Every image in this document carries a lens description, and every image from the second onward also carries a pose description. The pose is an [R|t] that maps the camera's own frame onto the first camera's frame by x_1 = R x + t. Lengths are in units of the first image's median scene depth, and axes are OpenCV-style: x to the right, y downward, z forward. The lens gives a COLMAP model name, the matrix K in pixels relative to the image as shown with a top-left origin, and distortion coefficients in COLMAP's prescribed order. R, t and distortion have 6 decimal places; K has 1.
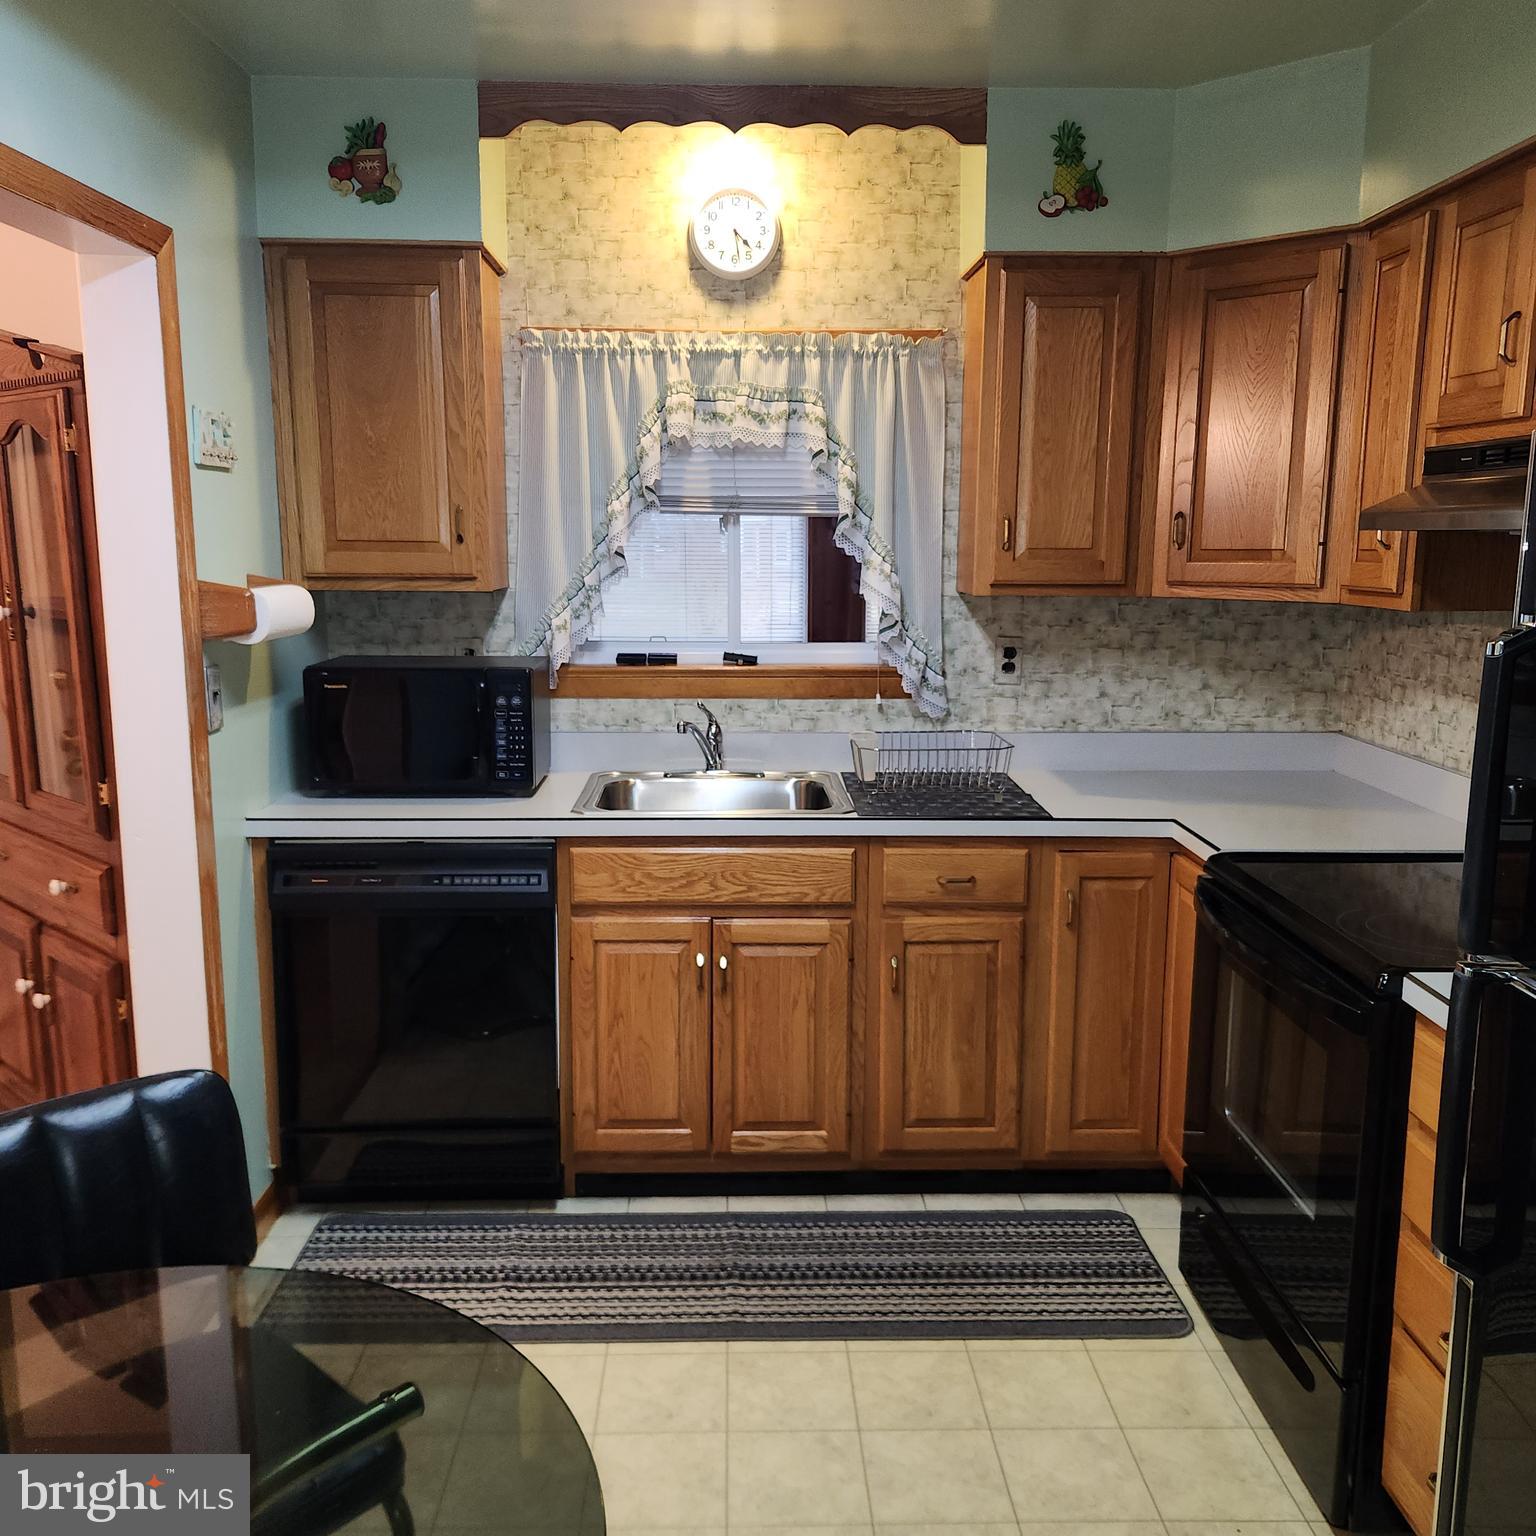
lens RADIAL K [[1369.3, 0, 769.5], [0, 1369.3, 772.9], [0, 0, 1]] dist [0.088371, -0.081325]
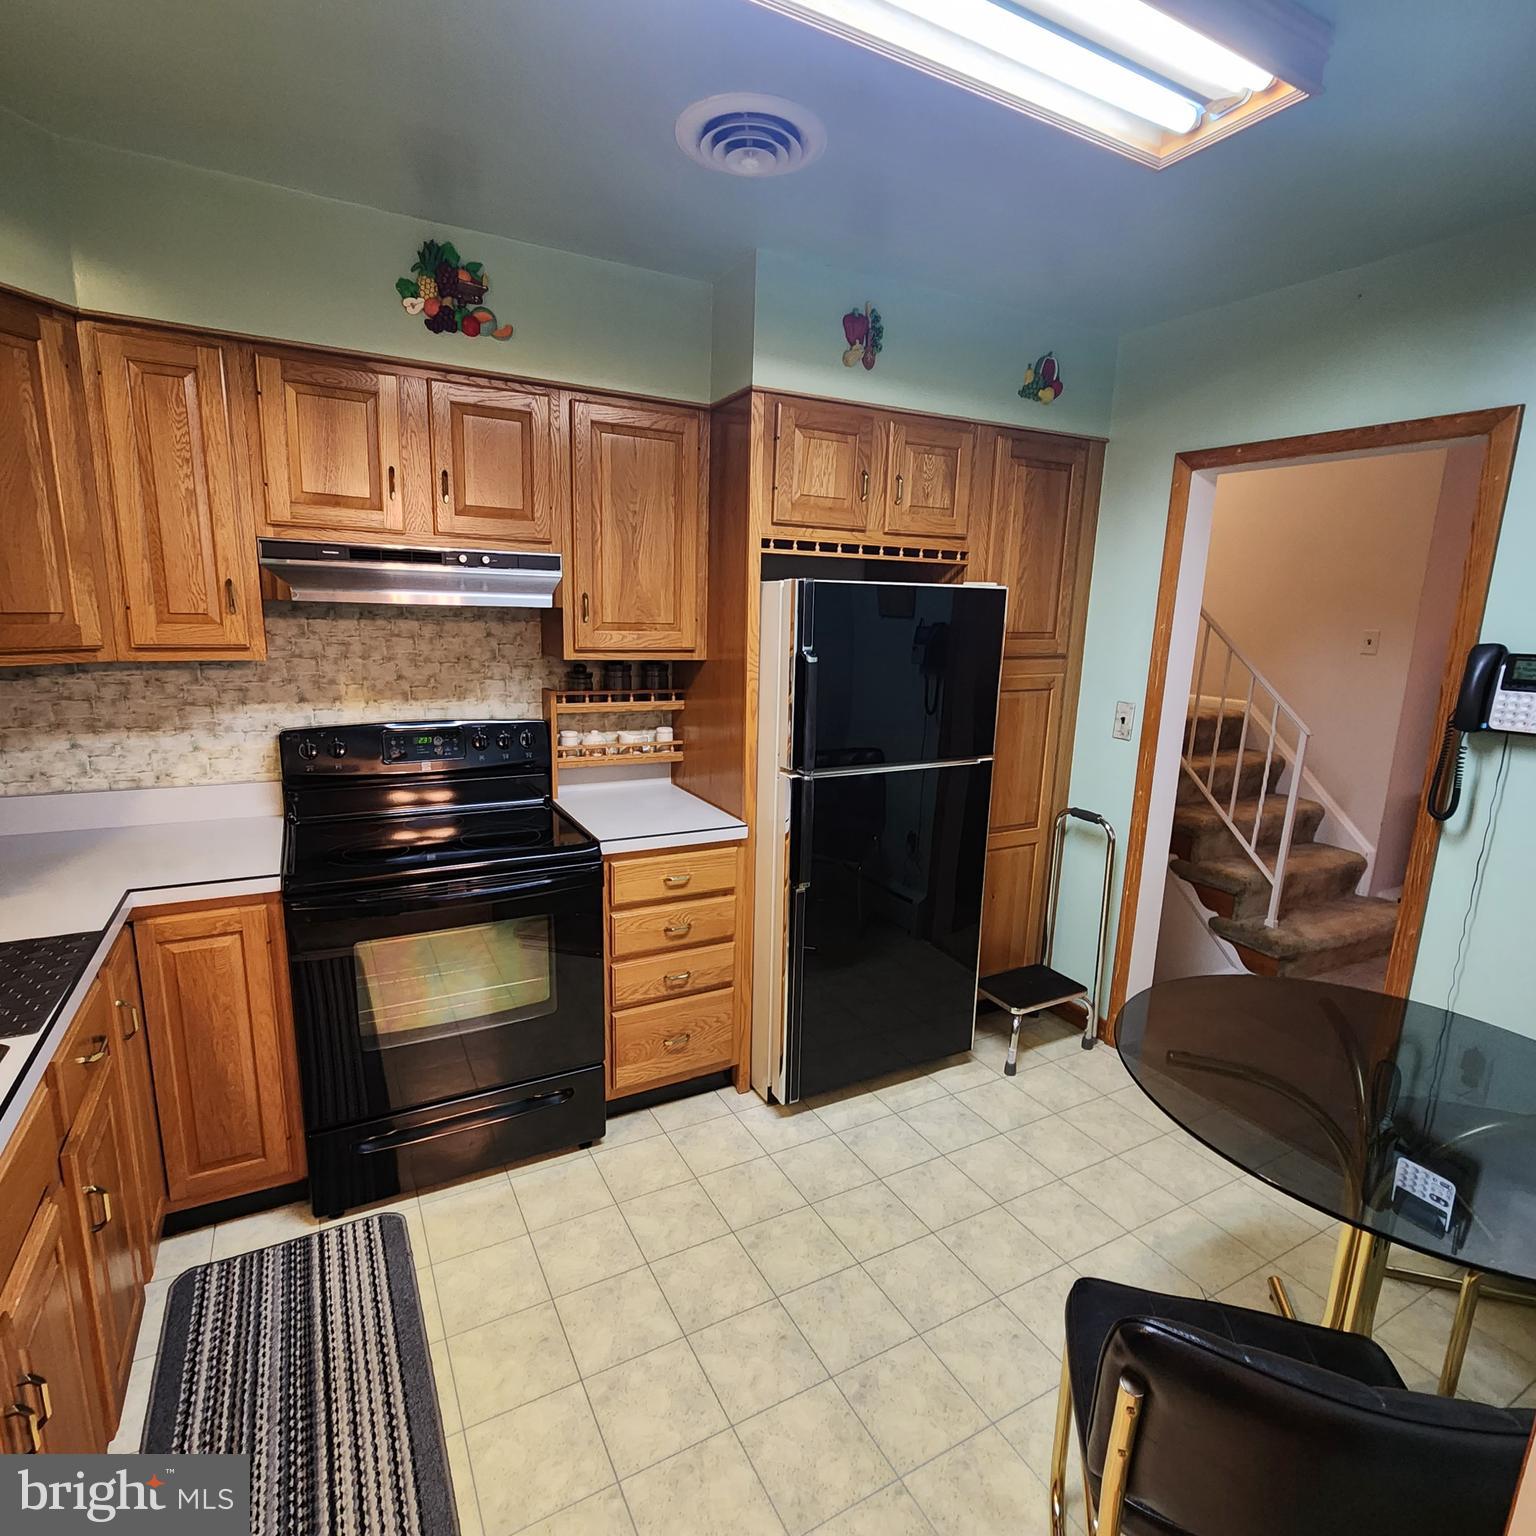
lens RADIAL K [[835.2, 0, 768.5], [0, 835.2, 772.8], [0, 0, 1]] dist [0.008659, -0.005255]
pose [[-0.465698, -0.189116, 0.864500, -0.465582], [0.122586, 0.953694, 0.274664, -0.169080], [-0.876412, 0.233886, -0.420950, 0.923926]]
